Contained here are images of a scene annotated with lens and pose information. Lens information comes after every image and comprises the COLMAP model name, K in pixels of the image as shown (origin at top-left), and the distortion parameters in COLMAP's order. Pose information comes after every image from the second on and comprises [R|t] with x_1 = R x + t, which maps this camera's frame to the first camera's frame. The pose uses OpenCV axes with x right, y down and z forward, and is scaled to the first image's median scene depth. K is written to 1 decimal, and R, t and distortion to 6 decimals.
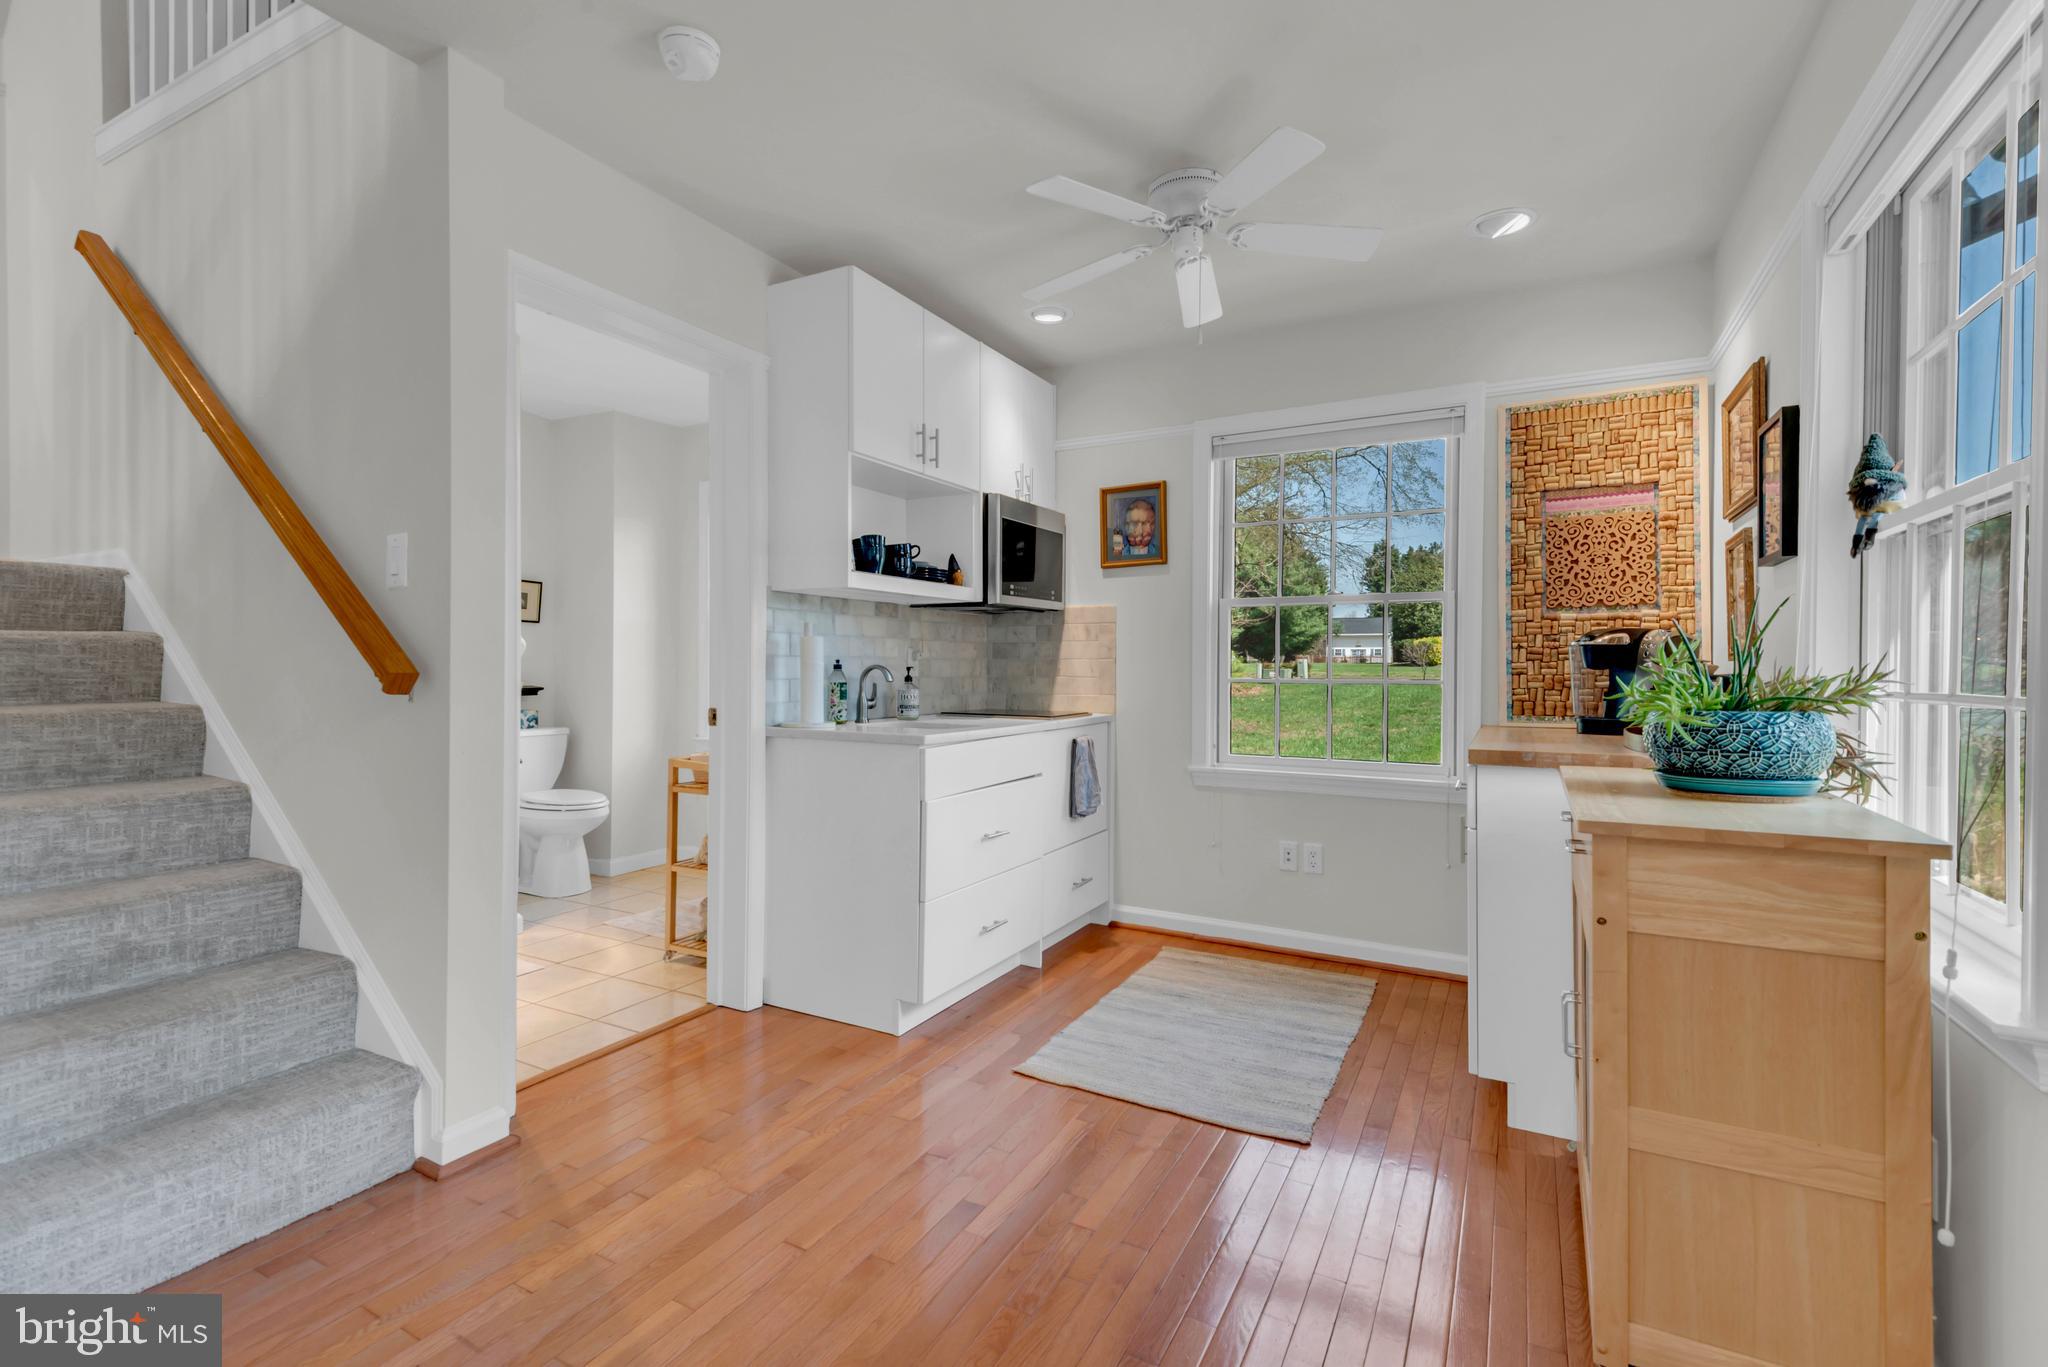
lens RADIAL K [[918.5, 0, 1020.6], [0, 918.5, 672.1], [0, 0, 1]] dist [0.008056, -0.003755]
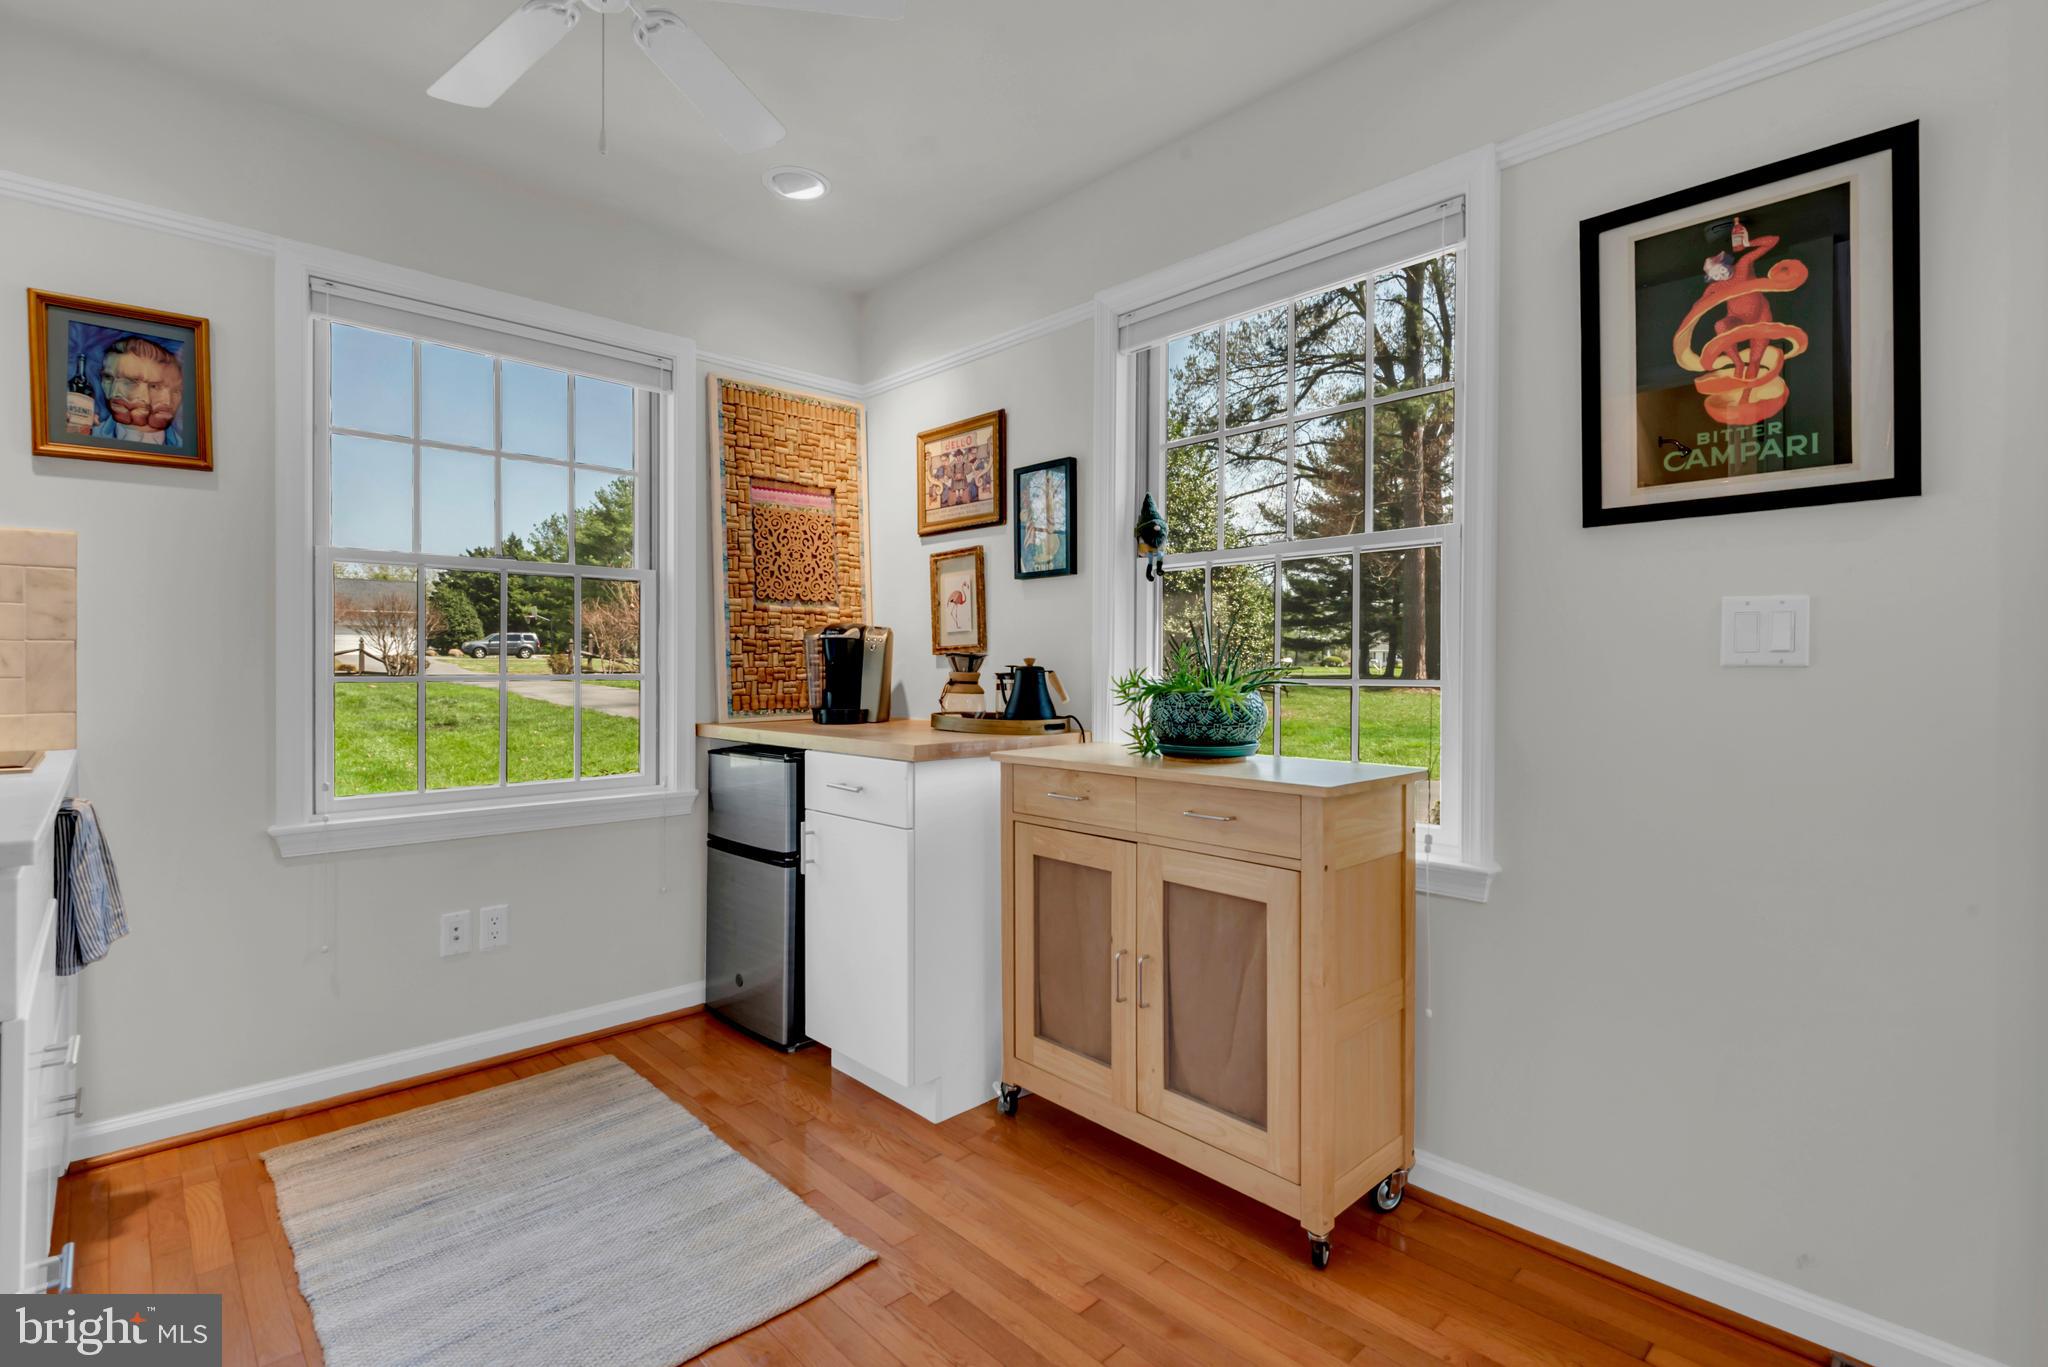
lens RADIAL K [[949.9, 0, 1026.3], [0, 949.9, 674.2], [0, 0, 1]] dist [0.003995, -0.000692]
pose [[0.302779, -0.009460, 0.953014, -0.280650], [0.003019, 0.999955, 0.008967, 0.001414], [-0.953056, 0.000162, 0.302794, 0.412763]]
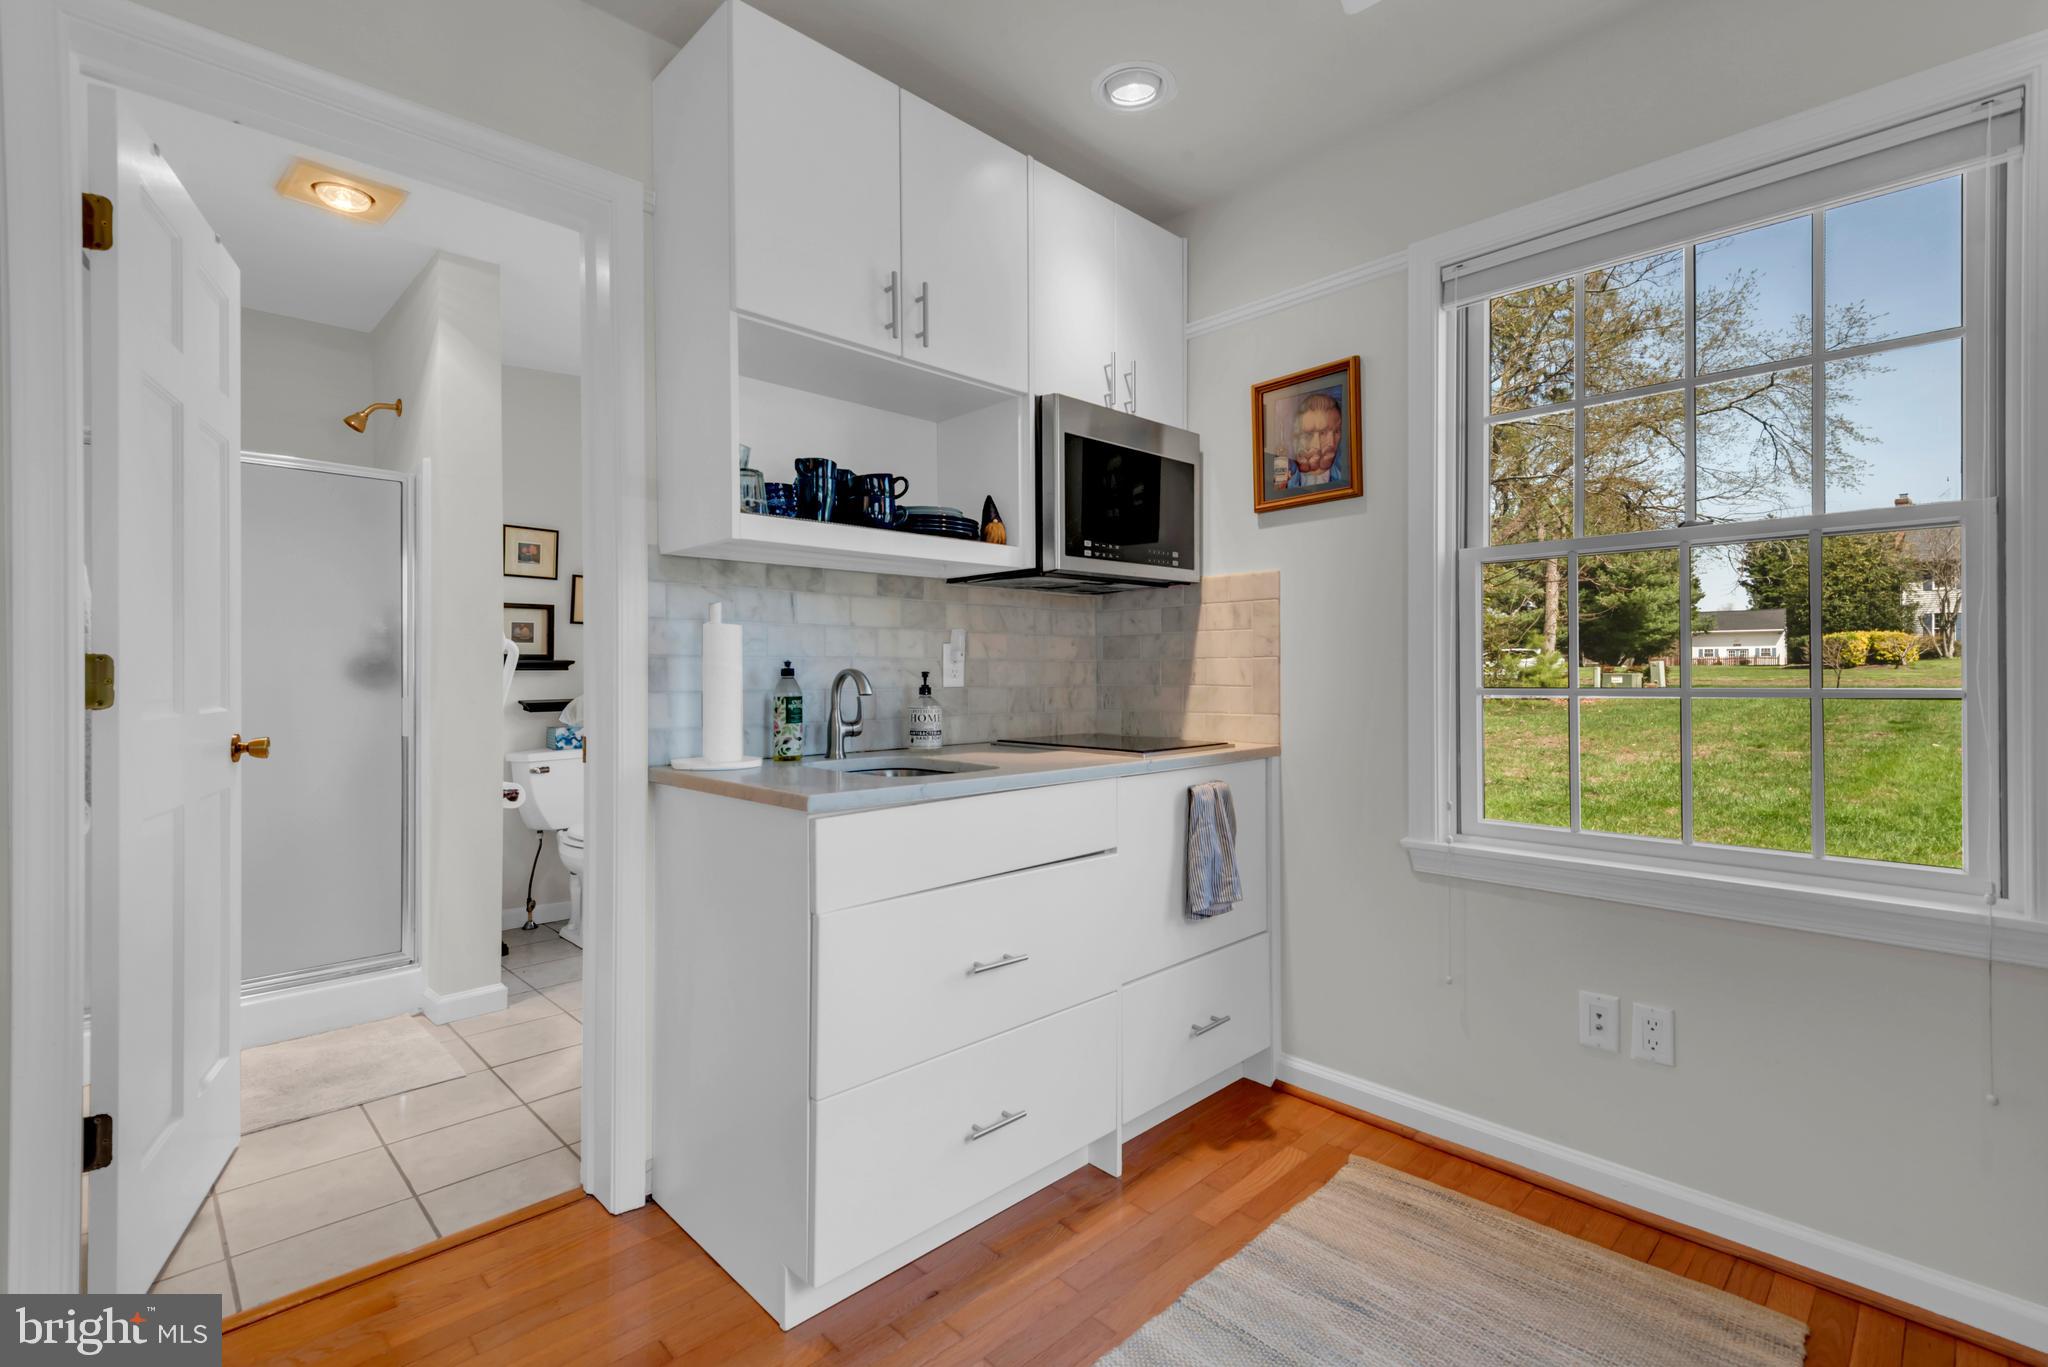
lens RADIAL K [[918.5, 0, 1018.0], [0, 918.5, 671.0], [0, 0, 1]] dist [0.008056, -0.003755]
pose [[0.952004, -0.008545, -0.305966, 0.148683], [0.005717, 0.999932, -0.010141, 0.000685], [0.306032, 0.007905, 0.951988, 0.422826]]
